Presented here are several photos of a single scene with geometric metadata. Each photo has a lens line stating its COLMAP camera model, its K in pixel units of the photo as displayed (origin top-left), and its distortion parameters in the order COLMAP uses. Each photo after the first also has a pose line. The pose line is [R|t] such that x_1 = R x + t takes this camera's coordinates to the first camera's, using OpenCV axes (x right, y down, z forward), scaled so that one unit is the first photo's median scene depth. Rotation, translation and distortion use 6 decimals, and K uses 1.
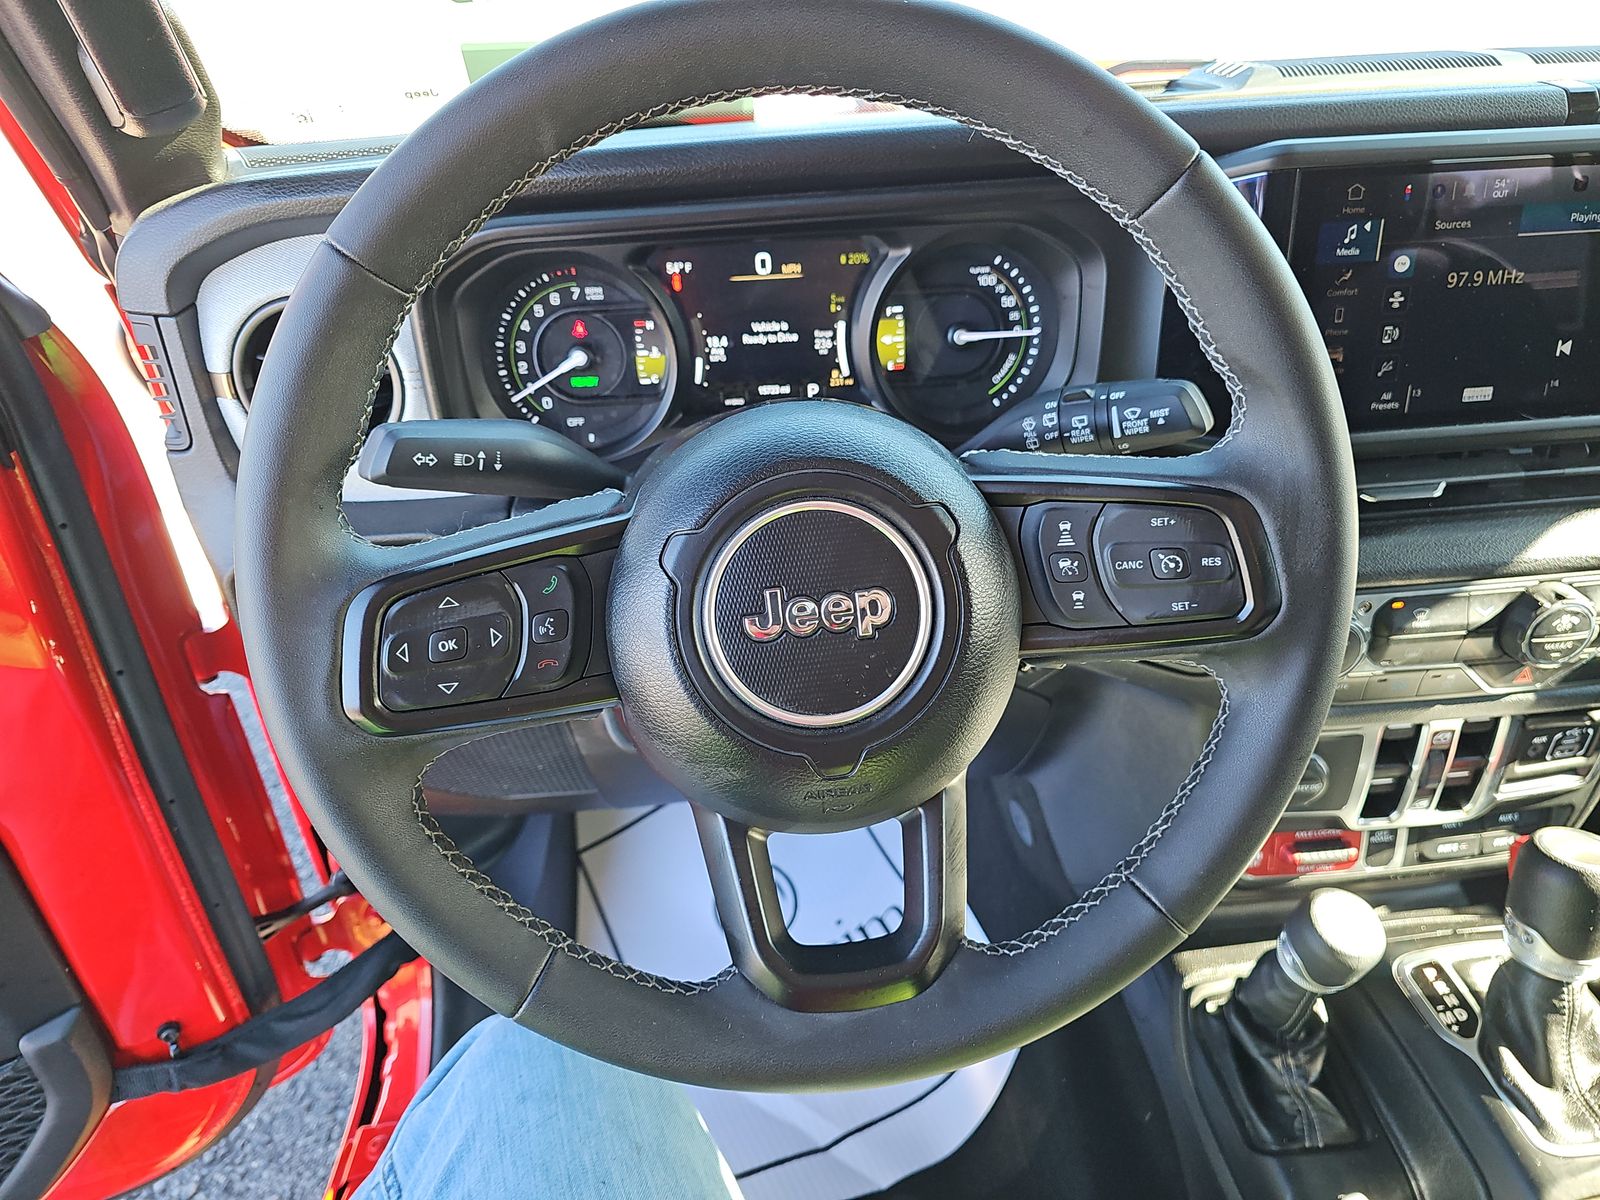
lens RADIAL K [[1137.7, 0, 818.0], [0, 1137.7, 566.4], [0, 0, 1]] dist [0.061944, -0.082250]
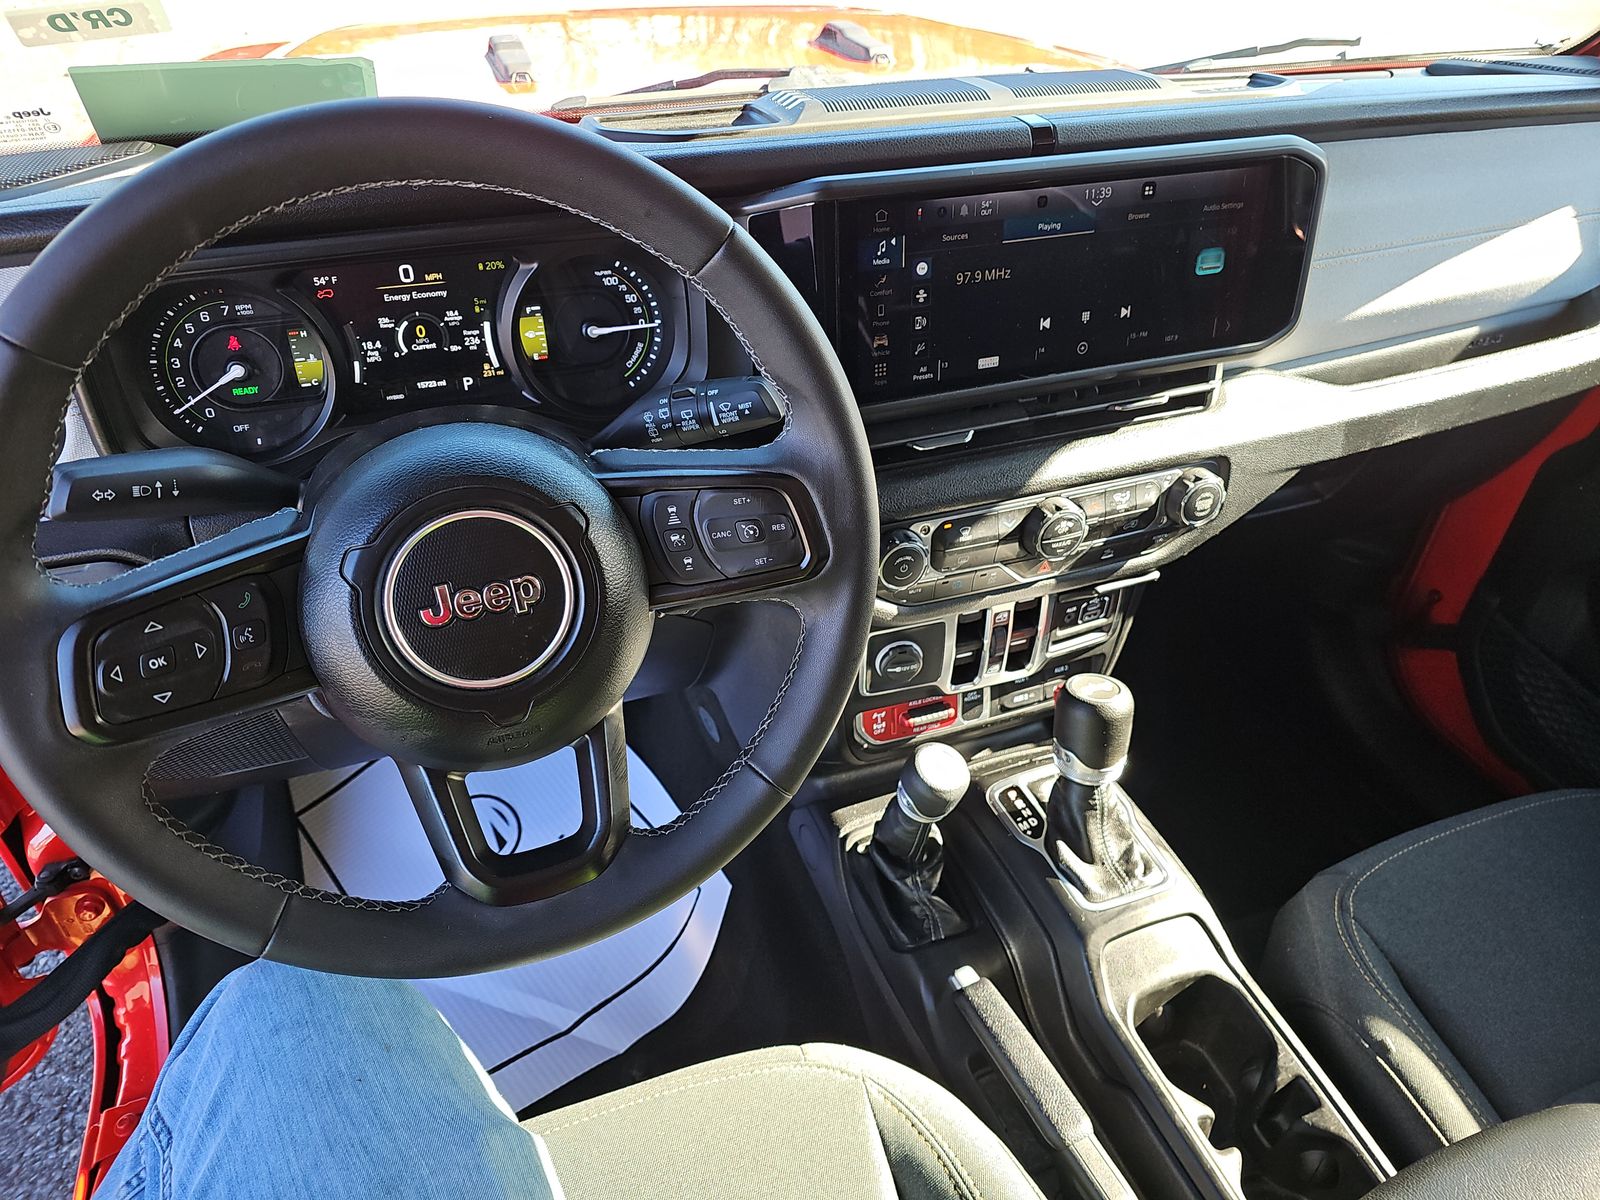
lens RADIAL K [[1137.7, 0, 818.0], [0, 1137.7, 566.4], [0, 0, 1]] dist [0.061944, -0.082250]
pose [[0.963821, -0.112215, 0.241777, 0.037668], [0.091841, 0.991328, 0.093988, -0.052522], [-0.250227, -0.068383, 0.965769, -0.206038]]
